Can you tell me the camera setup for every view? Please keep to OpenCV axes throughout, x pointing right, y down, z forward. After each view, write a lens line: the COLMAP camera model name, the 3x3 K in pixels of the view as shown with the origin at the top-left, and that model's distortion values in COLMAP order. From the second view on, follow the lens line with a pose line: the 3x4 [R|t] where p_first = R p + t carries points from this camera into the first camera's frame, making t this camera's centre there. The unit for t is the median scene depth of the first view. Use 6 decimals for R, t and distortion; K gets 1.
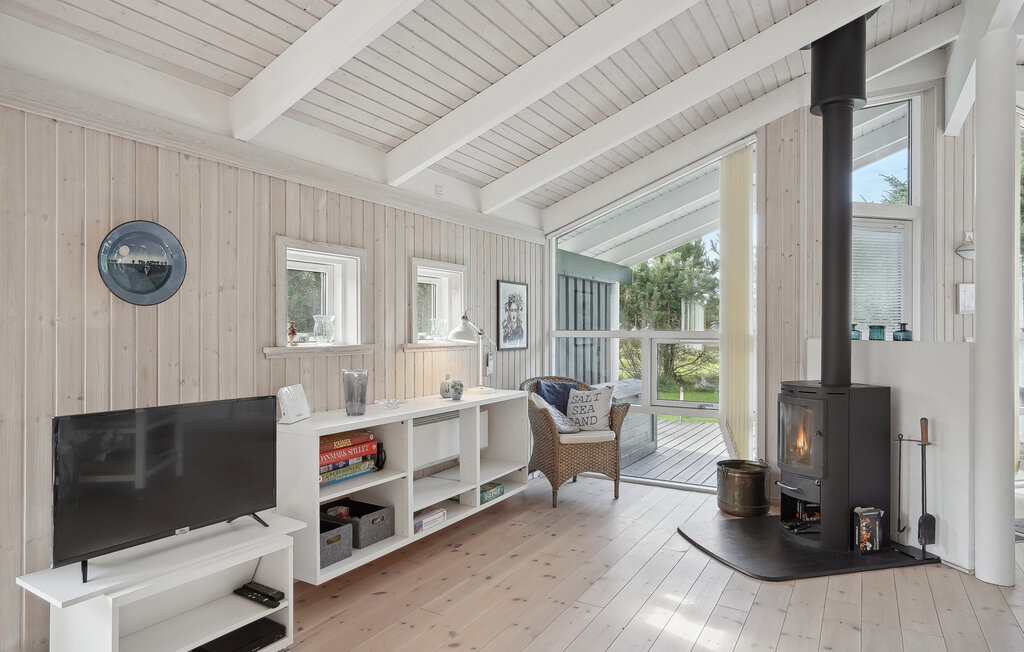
lens RADIAL K [[580.4, 0, 512.0], [0, 580.4, 326.0], [0, 0, 1]] dist [-0.000737, 0.000110]
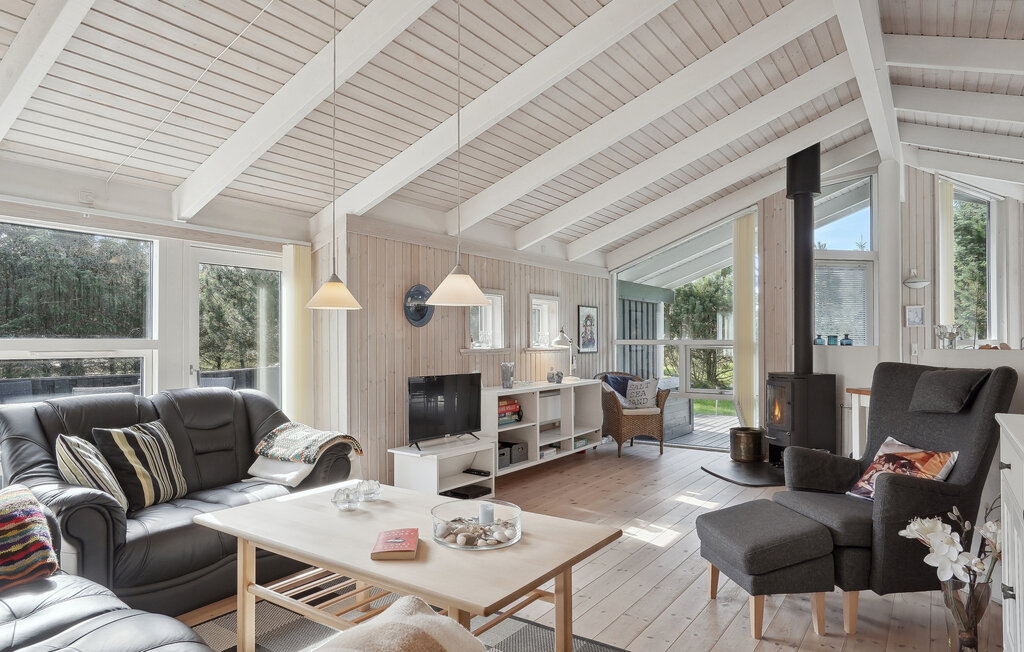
lens RADIAL K [[600.1, 0, 512.0], [0, 600.1, 326.0], [0, 0, 1]] dist [0.004008, 0.000736]
pose [[0.997585, -0.003854, -0.069345, -0.092530], [0.002689, 0.999854, -0.016884, -0.001602], [0.069400, 0.016657, 0.997450, -0.557652]]
